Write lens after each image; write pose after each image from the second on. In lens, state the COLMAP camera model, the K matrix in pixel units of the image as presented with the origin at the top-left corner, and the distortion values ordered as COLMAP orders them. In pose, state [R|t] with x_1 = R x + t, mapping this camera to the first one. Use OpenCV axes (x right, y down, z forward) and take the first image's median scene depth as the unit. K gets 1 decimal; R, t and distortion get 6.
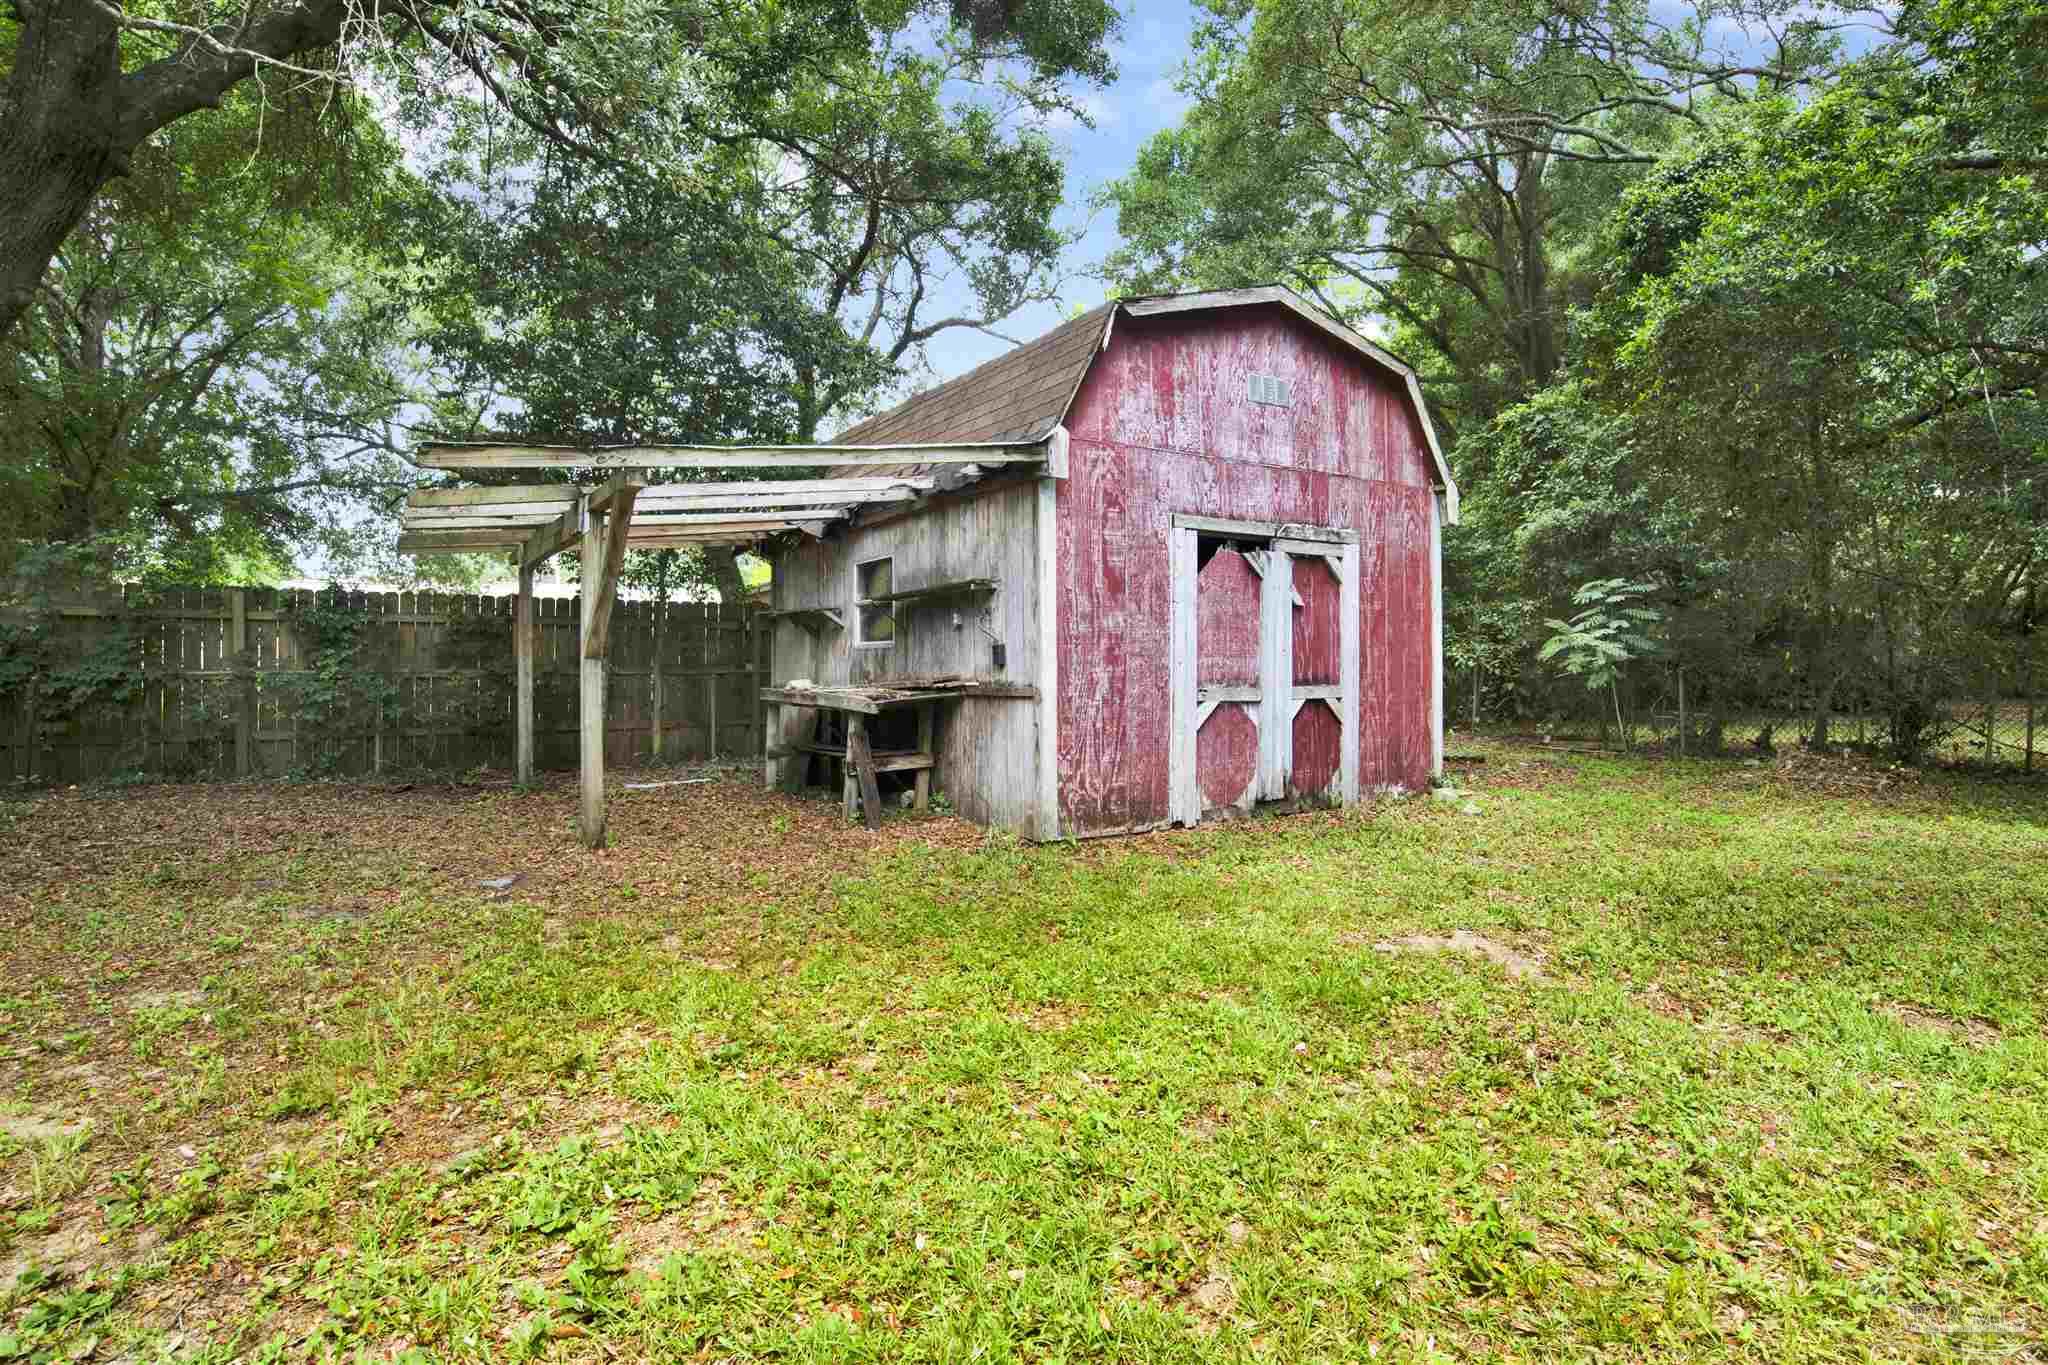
lens RADIAL K [[1095.3, 0, 1024.7], [0, 1095.3, 679.9], [0, 0, 1]] dist [-0.048823, 0.000614]
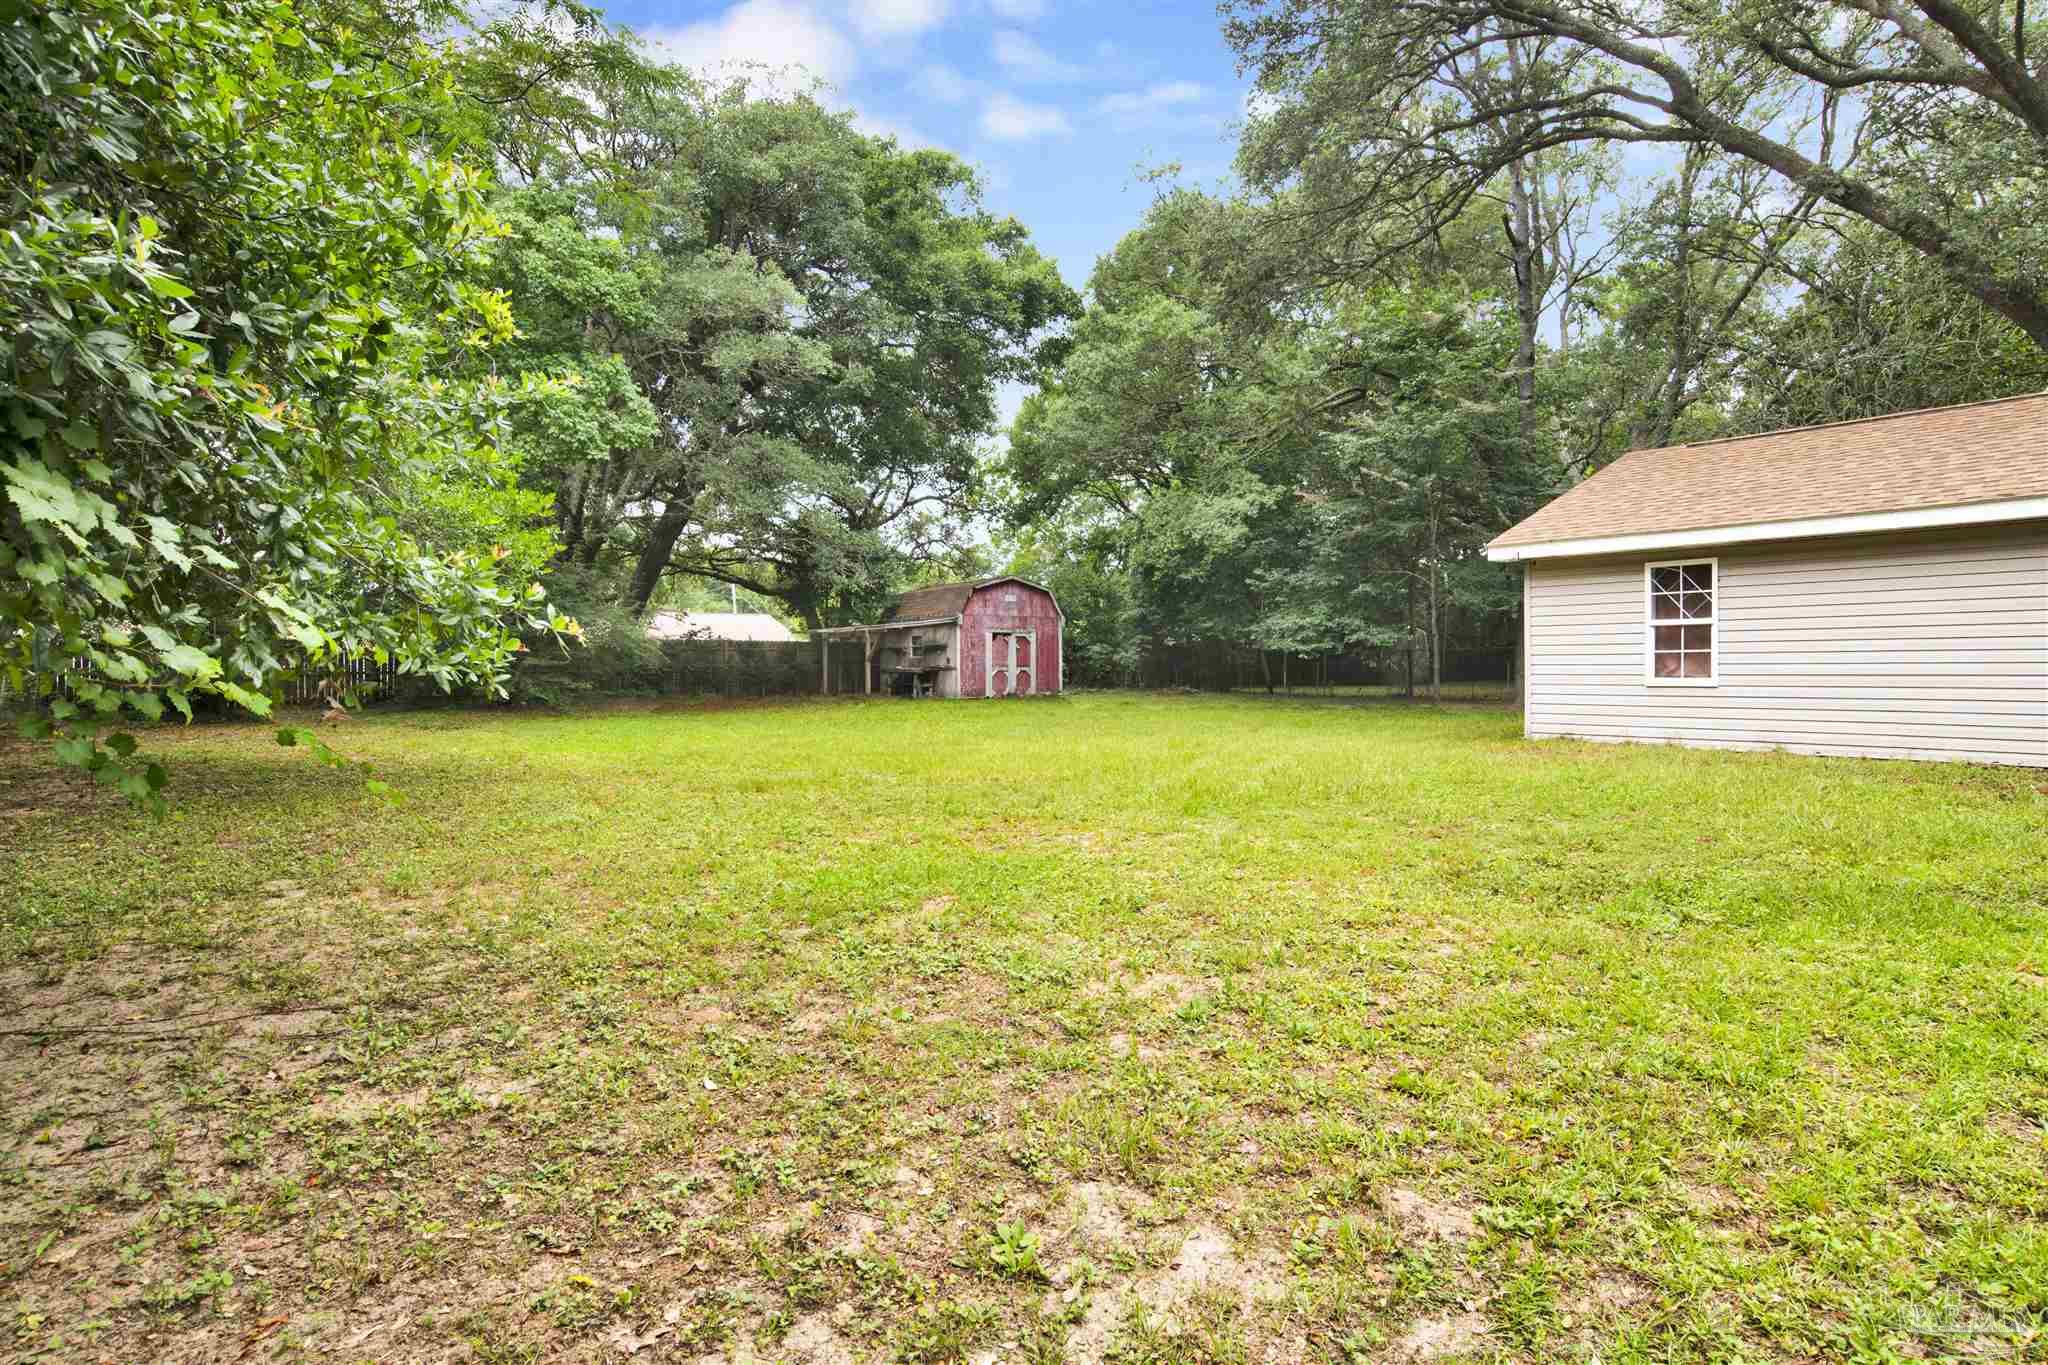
lens RADIAL K [[1095.3, 0, 1023.0], [0, 1095.3, 680.6], [0, 0, 1]] dist [-0.048823, 0.000614]
pose [[0.999299, -0.001514, 0.037410, 0.110575], [0.001682, 0.999989, -0.004460, 0.079765], [-0.037403, 0.004520, 0.999290, -3.420747]]
